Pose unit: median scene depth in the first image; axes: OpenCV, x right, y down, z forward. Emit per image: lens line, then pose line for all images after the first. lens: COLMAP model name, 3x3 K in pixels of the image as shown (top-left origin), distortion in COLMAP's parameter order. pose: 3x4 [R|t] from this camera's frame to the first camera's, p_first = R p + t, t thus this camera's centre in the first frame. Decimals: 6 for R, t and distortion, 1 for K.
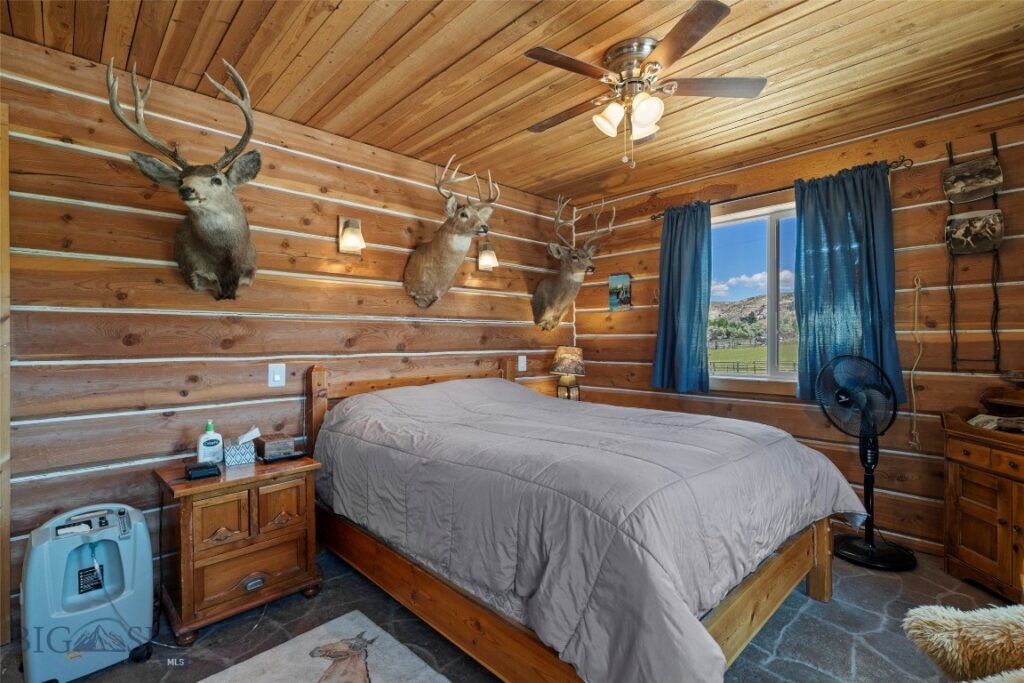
lens RADIAL K [[469.9, 0, 511.6], [0, 469.9, 339.9], [0, 0, 1]] dist [-0.002827, 0.001618]
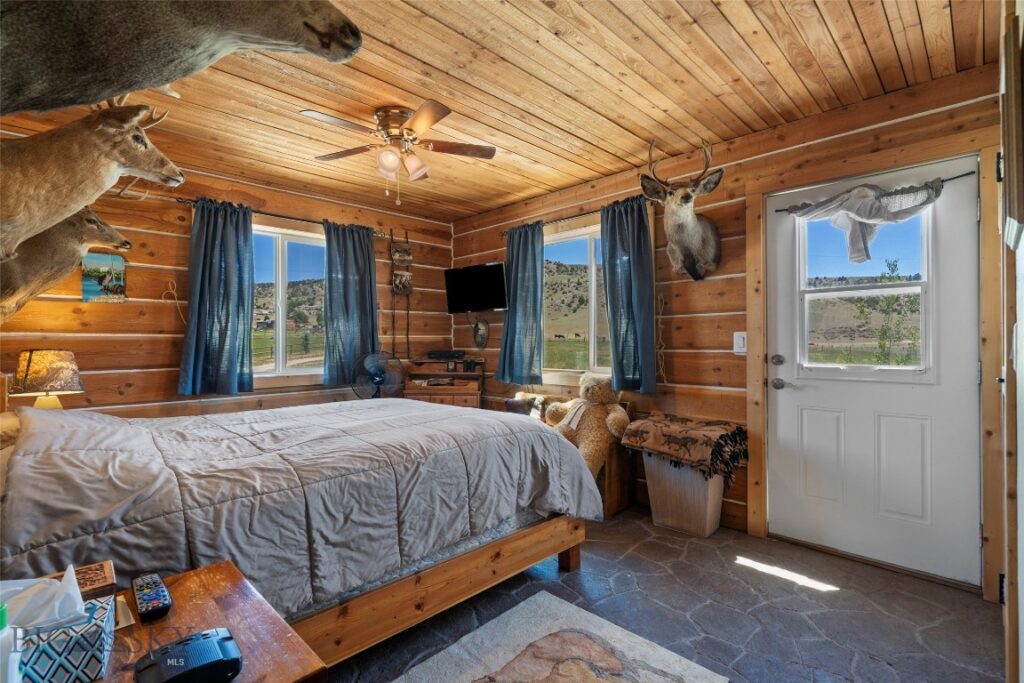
lens RADIAL K [[469.9, 0, 511.0], [0, 469.9, 341.2], [0, 0, 1]] dist [-0.002827, 0.001618]
pose [[-0.012363, 0.004631, 0.999913, -0.779918], [0.003546, 0.999983, -0.004587, 0.008956], [-0.999917, 0.003489, -0.012379, 0.544921]]
